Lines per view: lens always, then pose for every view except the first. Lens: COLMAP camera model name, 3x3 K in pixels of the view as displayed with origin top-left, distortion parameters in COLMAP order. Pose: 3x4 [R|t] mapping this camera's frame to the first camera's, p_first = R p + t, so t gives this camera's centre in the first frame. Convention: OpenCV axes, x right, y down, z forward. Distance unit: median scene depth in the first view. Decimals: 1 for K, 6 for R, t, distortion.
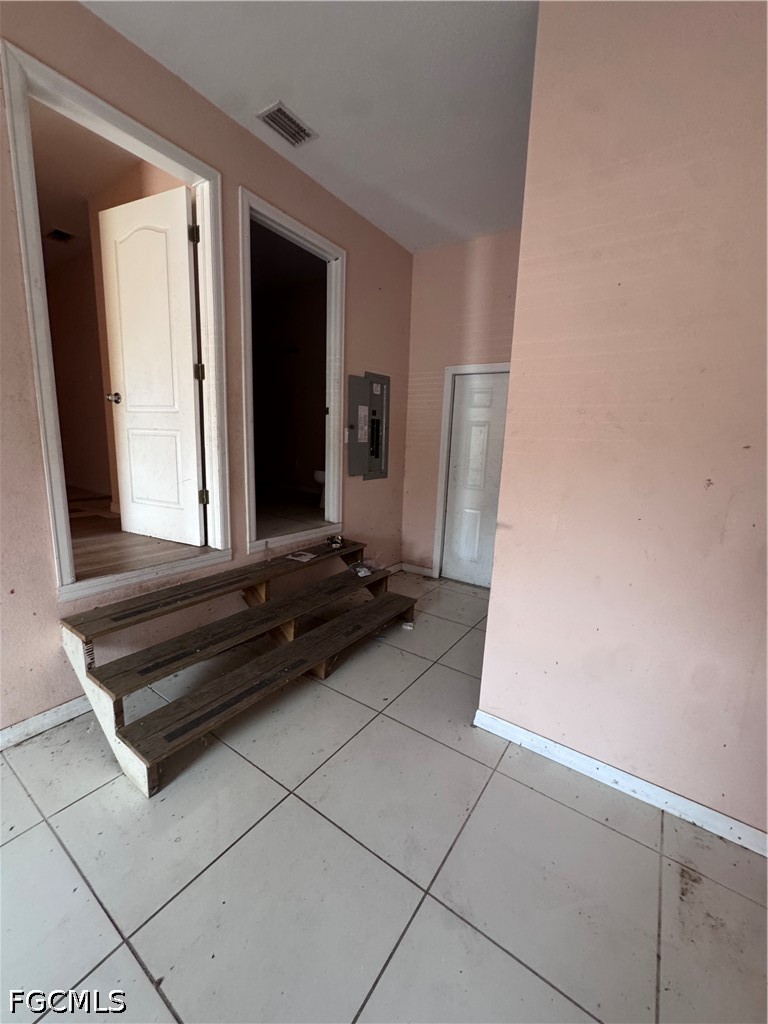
lens RADIAL K [[412.6, 0, 382.4], [0, 412.6, 510.7], [0, 0, 1]] dist [-0.001308, 0.000630]
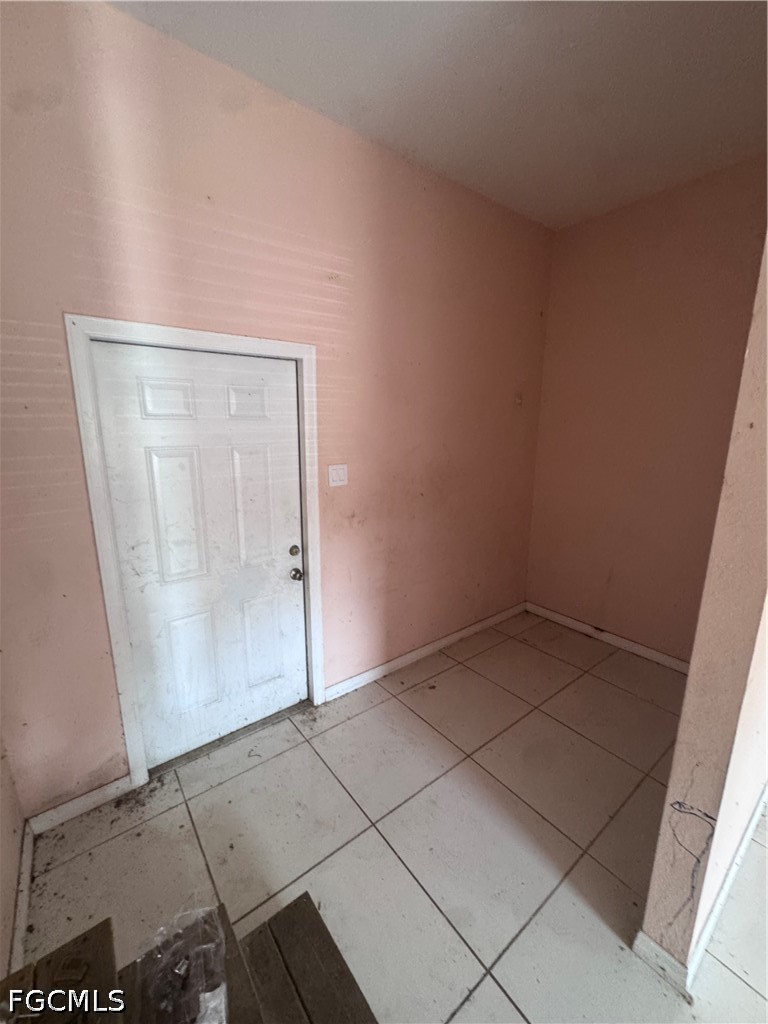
lens RADIAL K [[412.6, 0, 383.5], [0, 412.6, 514.9], [0, 0, 1]] dist [-0.001308, 0.000630]
pose [[0.301609, -0.239534, 0.922852, -0.153842], [0.176649, 0.965207, 0.192795, -0.182258], [-0.936924, 0.104872, 0.333428, 0.588645]]
